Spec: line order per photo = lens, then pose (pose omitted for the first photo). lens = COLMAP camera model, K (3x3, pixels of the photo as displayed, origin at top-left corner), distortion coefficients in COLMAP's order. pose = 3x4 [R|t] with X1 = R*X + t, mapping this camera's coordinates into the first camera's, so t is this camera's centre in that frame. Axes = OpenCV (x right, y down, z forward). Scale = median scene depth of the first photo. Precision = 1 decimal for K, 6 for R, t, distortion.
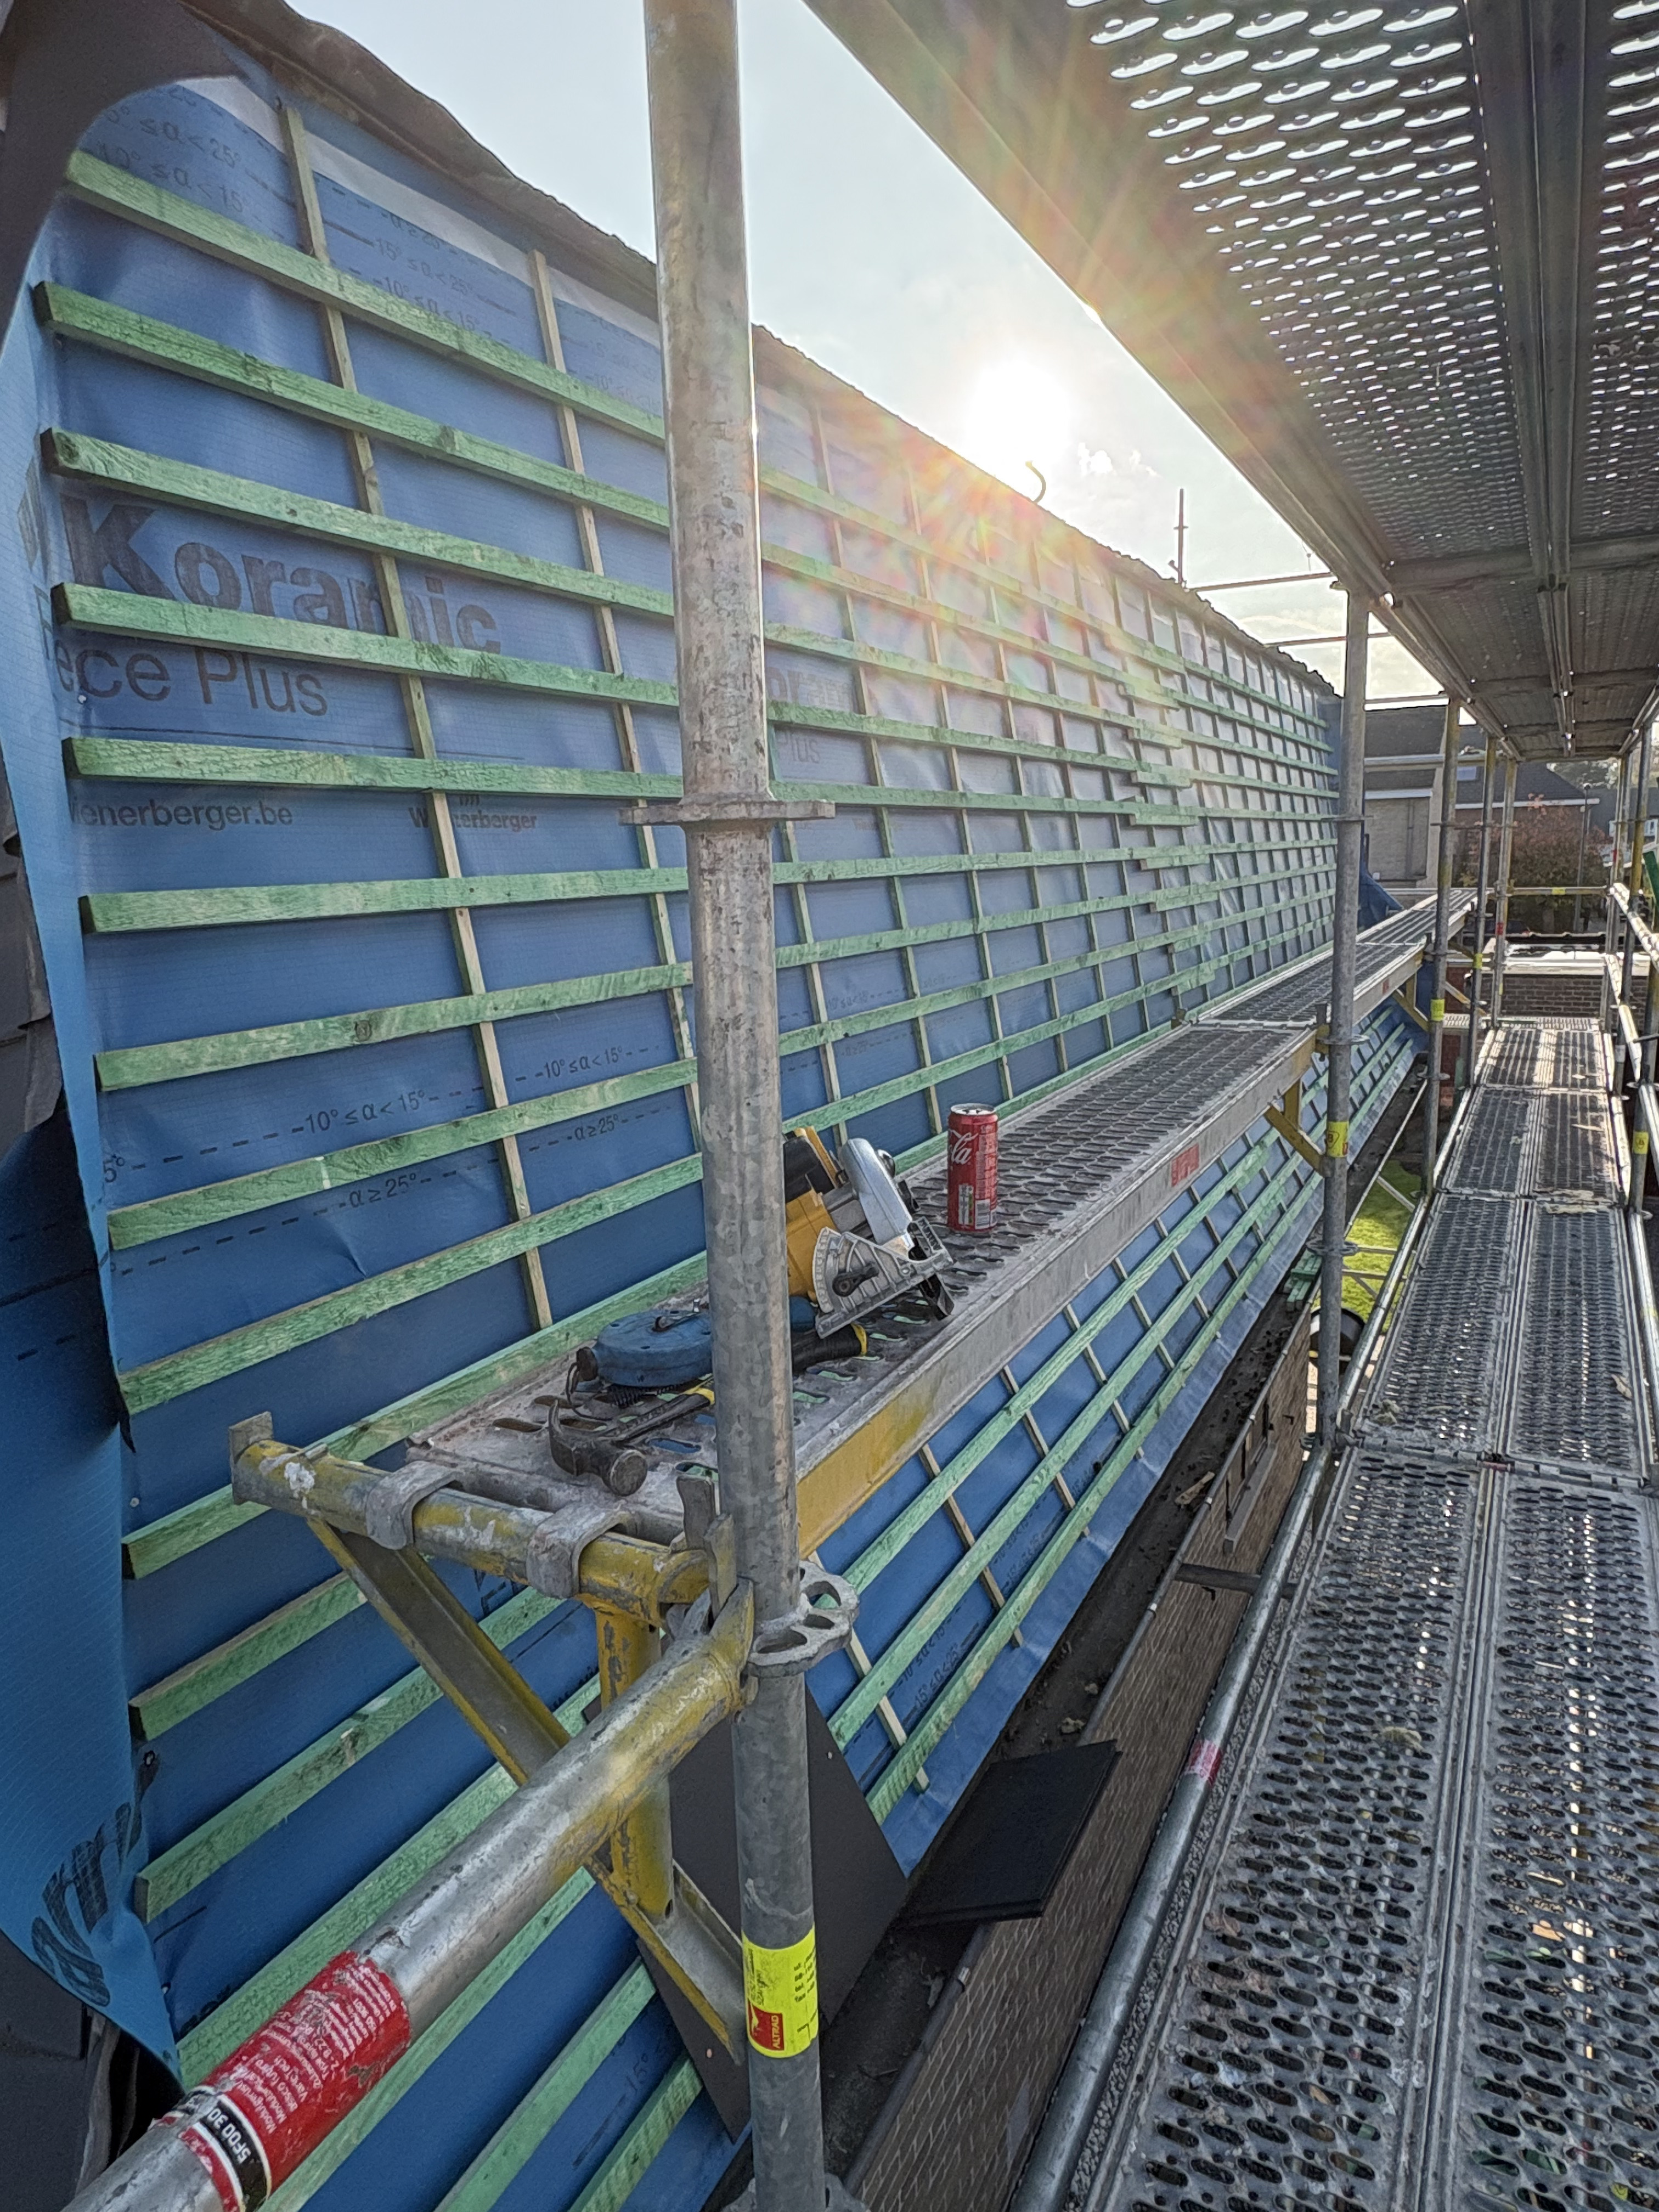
lens RADIAL K [[1330.4, 0, 827.9], [0, 1330.4, 1100.6], [0, 0, 1]] dist [0.001045, 0.002151]
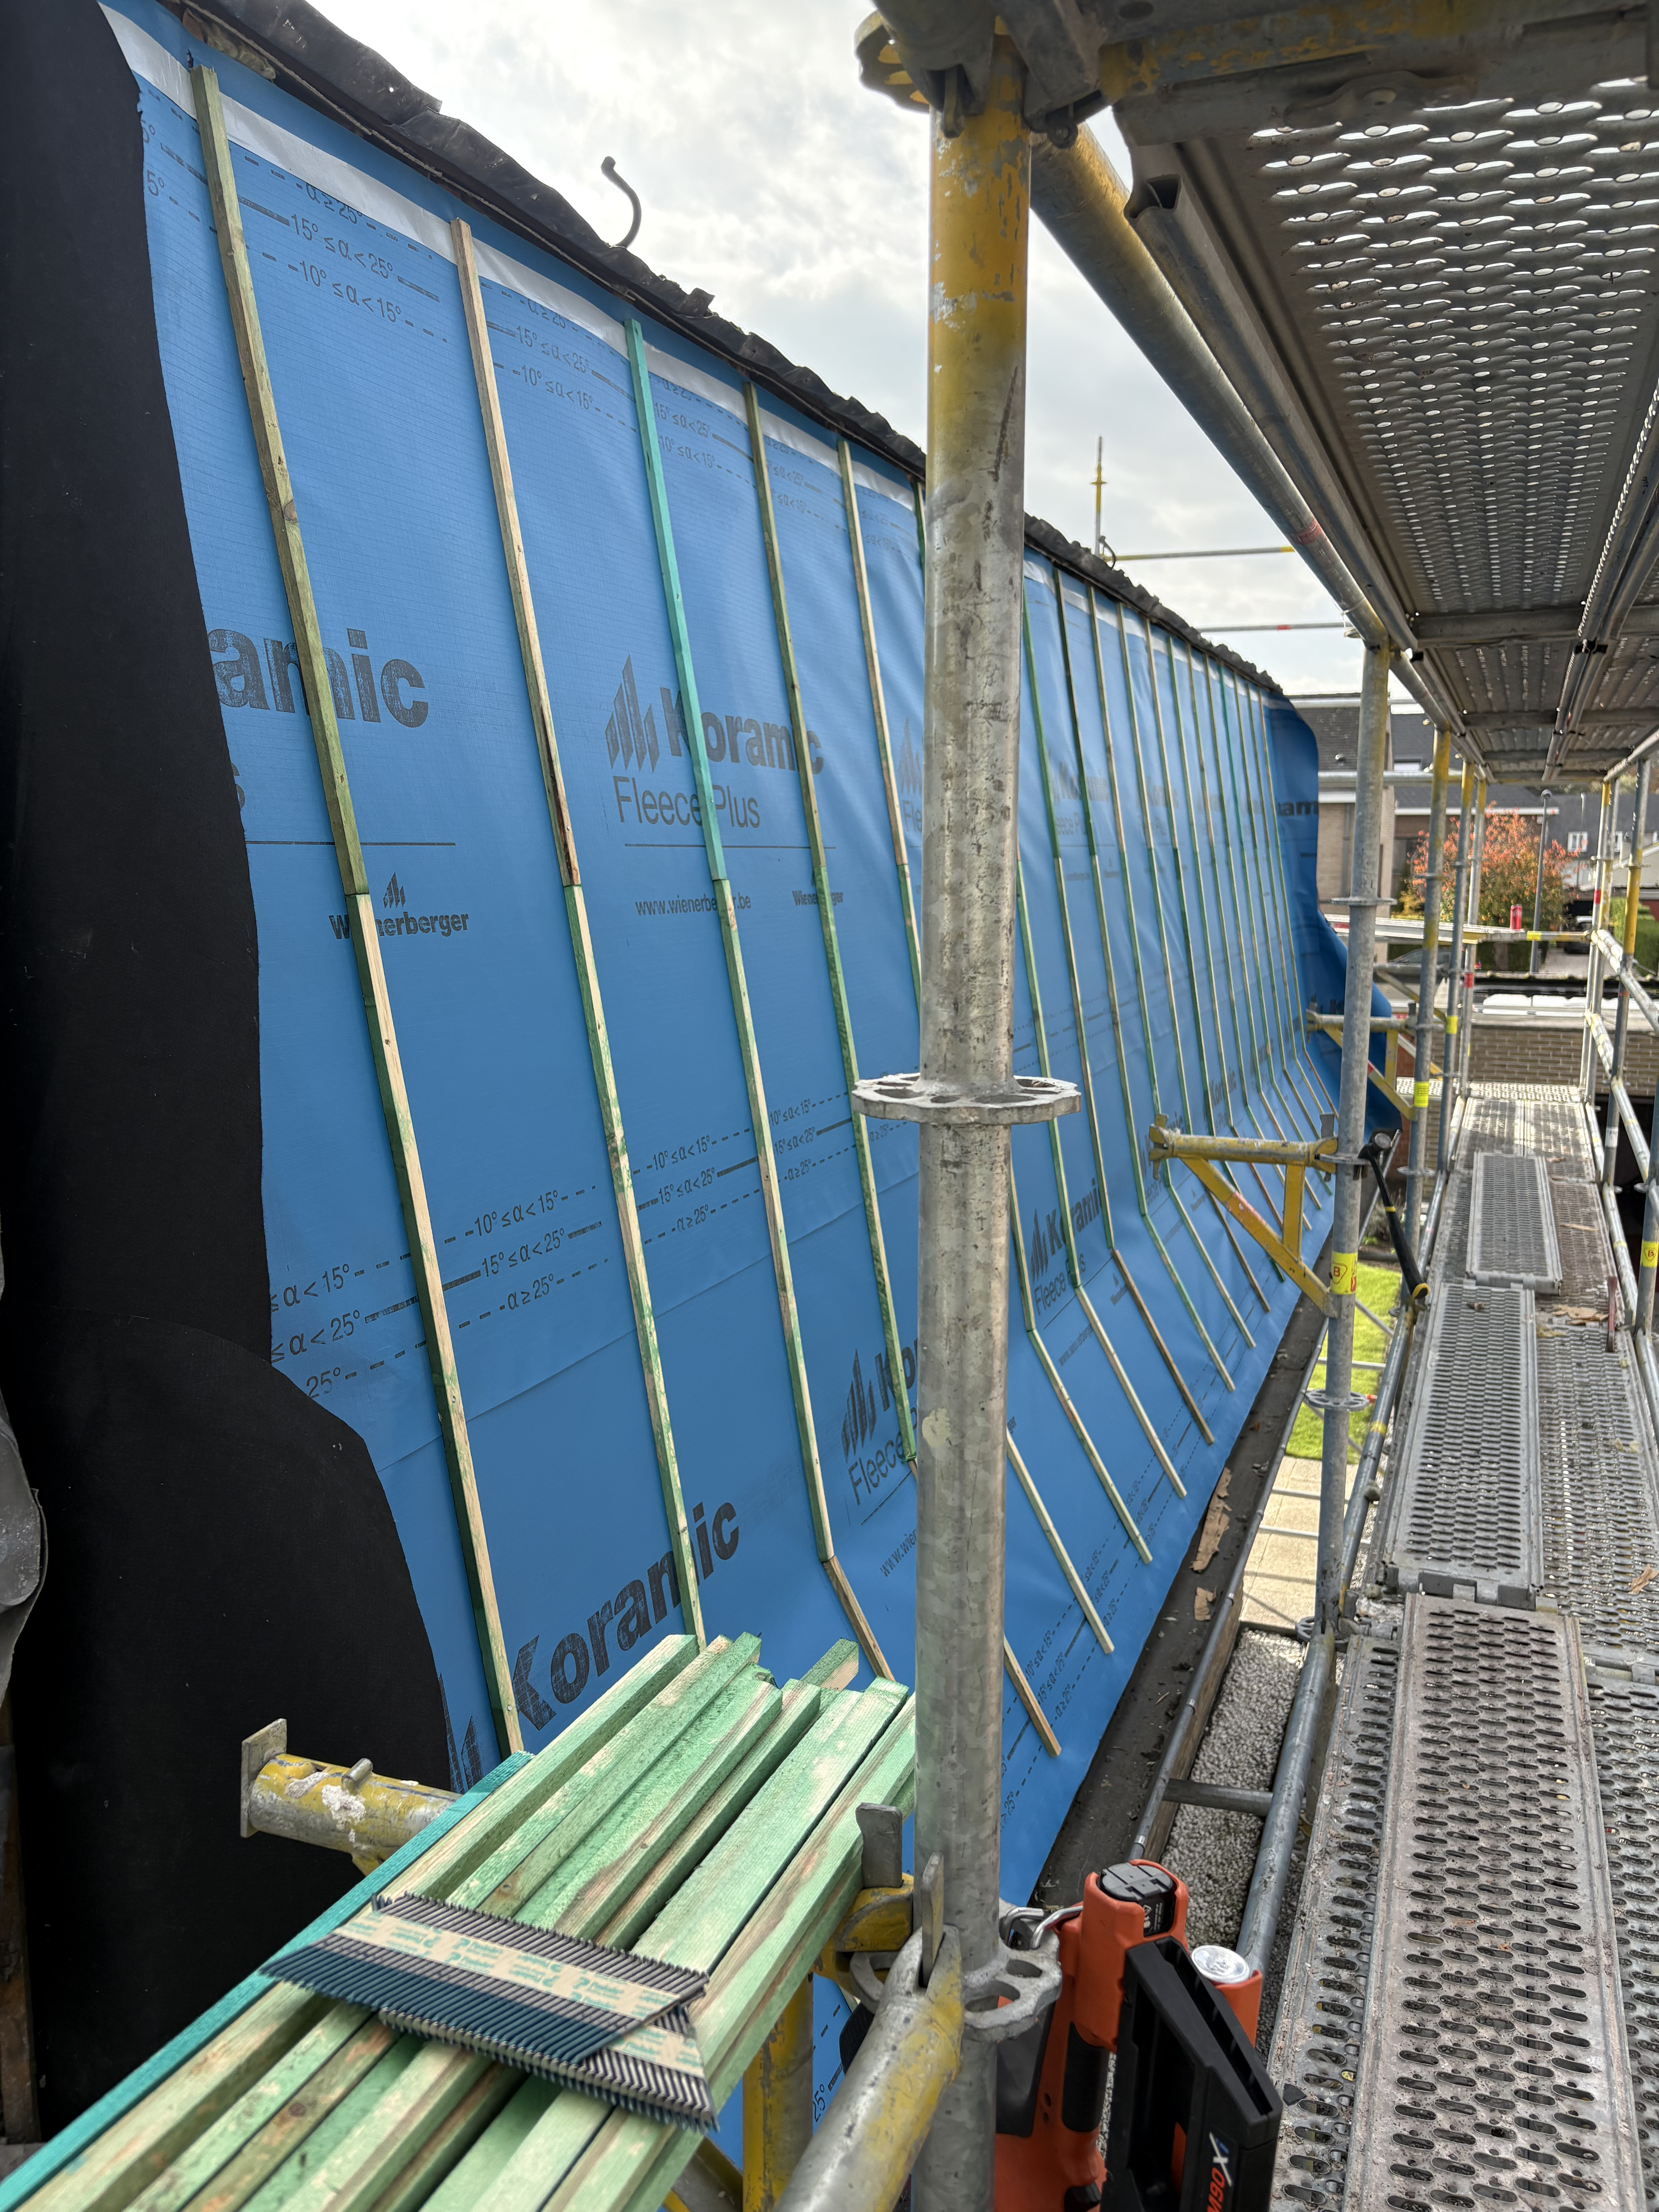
lens RADIAL K [[1691.1, 0, 833.4], [0, 1691.1, 1114.1], [0, 0, 1]] dist [0.054785, -0.065230]
pose [[0.991789, 0.011087, 0.127407, -0.090228], [-0.008306, 0.999716, -0.022337, -0.050228], [-0.127618, 0.021095, 0.991599, -0.044975]]
